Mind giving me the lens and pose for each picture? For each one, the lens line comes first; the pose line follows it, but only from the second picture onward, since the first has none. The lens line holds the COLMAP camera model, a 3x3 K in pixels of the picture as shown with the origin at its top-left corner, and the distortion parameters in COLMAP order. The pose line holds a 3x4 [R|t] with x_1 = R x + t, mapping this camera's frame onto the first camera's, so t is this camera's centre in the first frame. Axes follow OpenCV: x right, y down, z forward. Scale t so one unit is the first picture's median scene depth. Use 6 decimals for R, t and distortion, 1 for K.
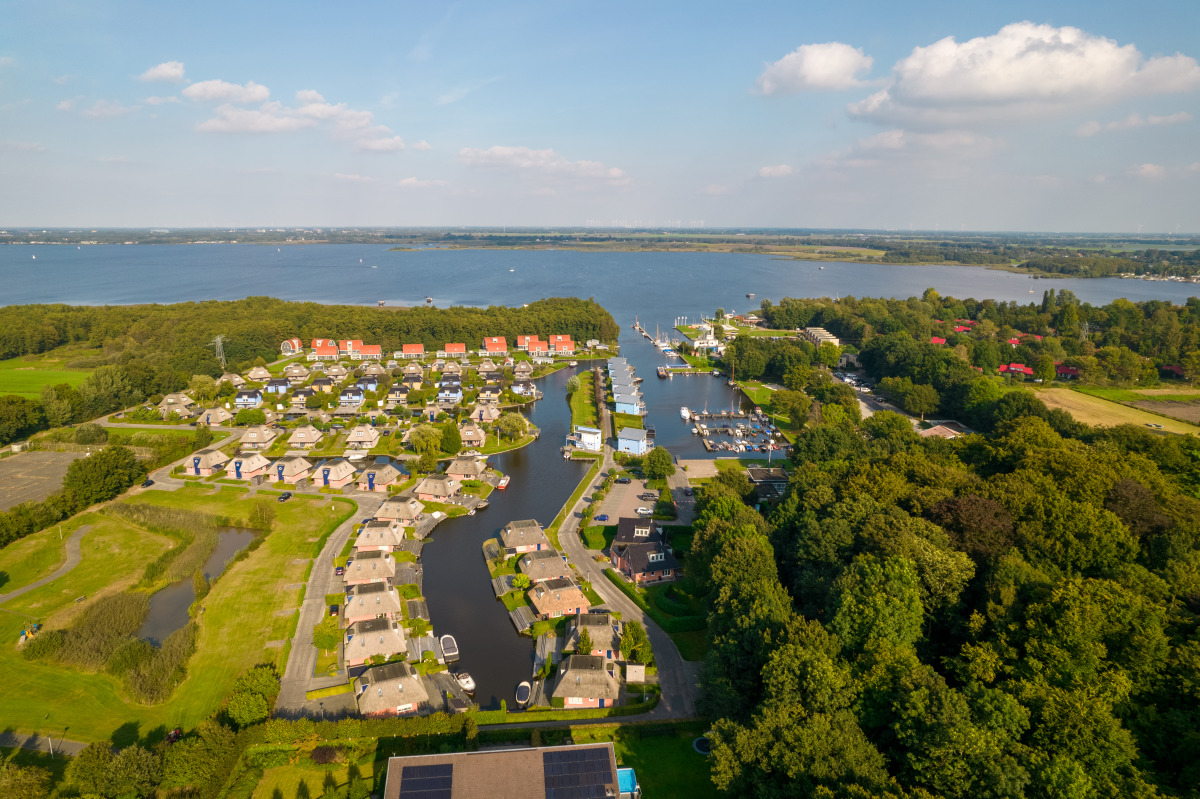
lens RADIAL K [[771.2, 0, 600.0], [0, 771.2, 399.5], [0, 0, 1]] dist [-0.077029, 0.071981]
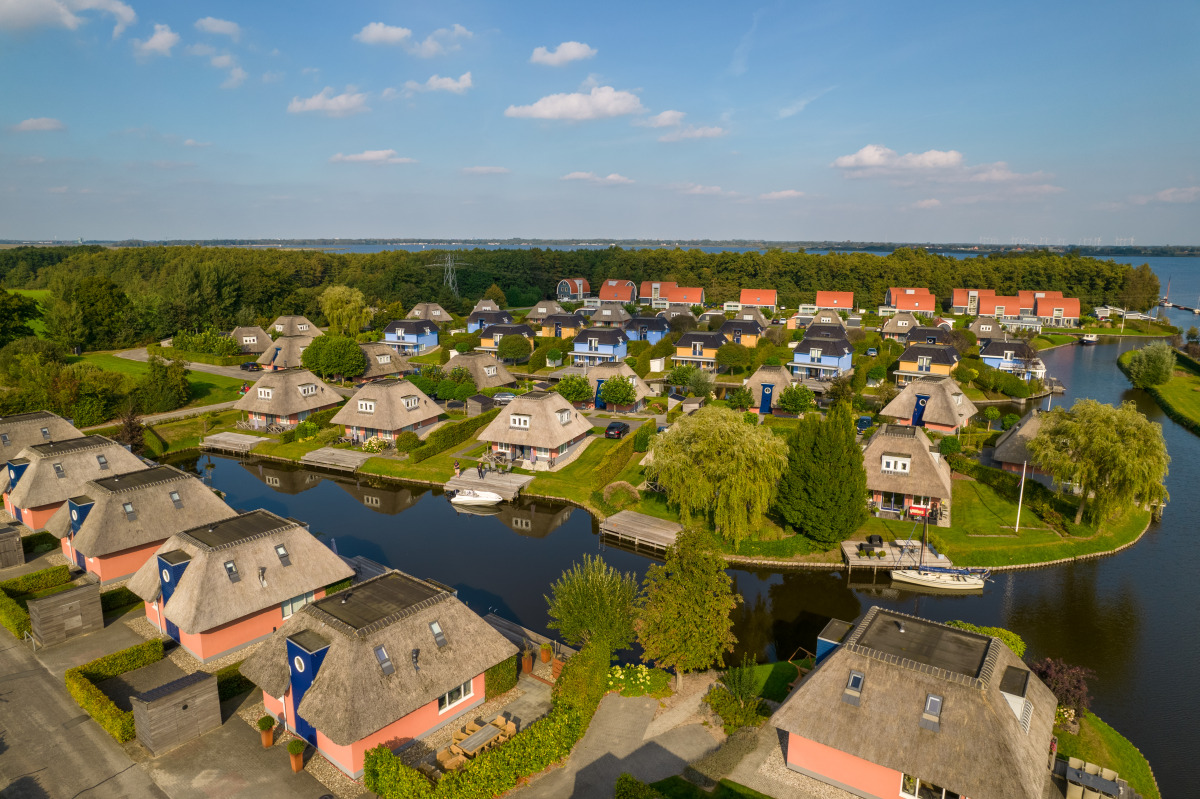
lens RADIAL K [[771.2, 0, 600.0], [0, 771.2, 399.5], [0, 0, 1]] dist [-0.077029, 0.071981]
pose [[0.891387, 0.092572, -0.443689, -0.154837], [-0.102416, 0.994740, 0.001787, 0.034010], [0.441520, 0.043848, 0.896179, 0.769396]]
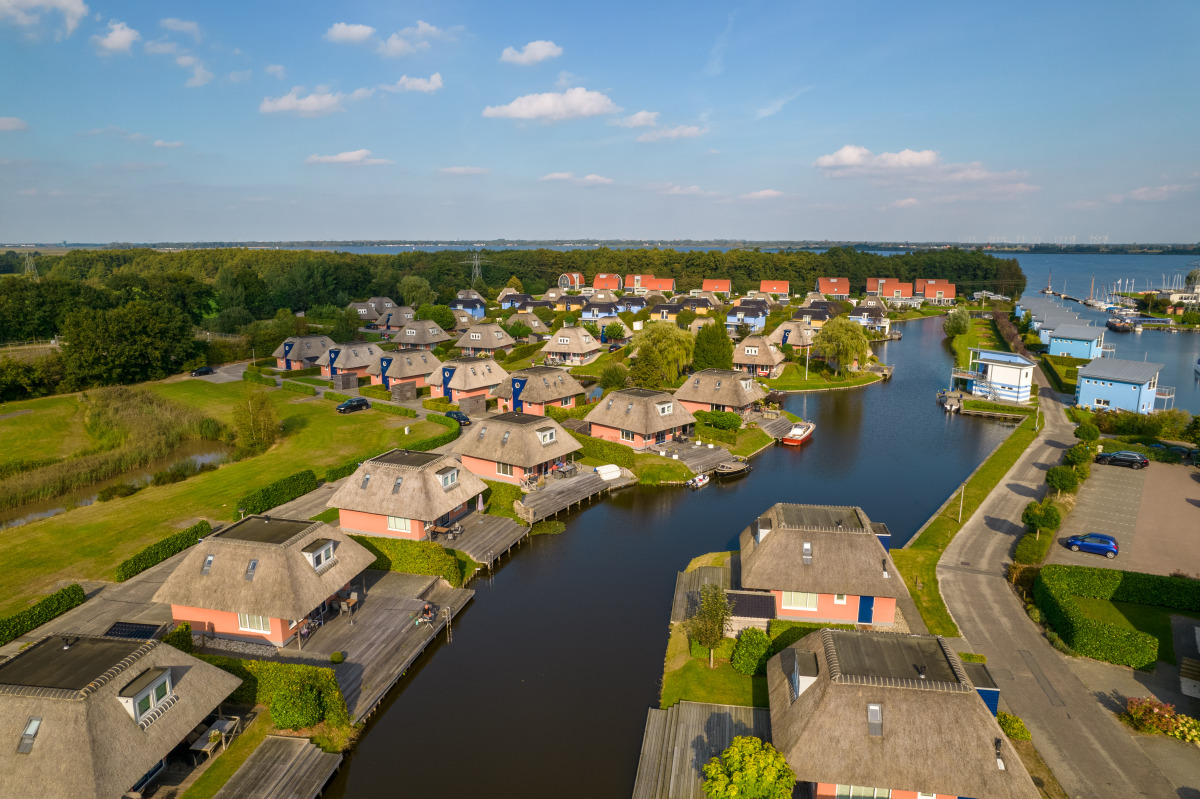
lens RADIAL K [[771.2, 0, 600.0], [0, 771.2, 399.5], [0, 0, 1]] dist [-0.077029, 0.071981]
pose [[0.901094, 0.084237, -0.425362, -0.039954], [-0.093352, 0.995633, -0.000588, 0.091047], [0.423455, 0.040238, 0.905023, 0.510013]]
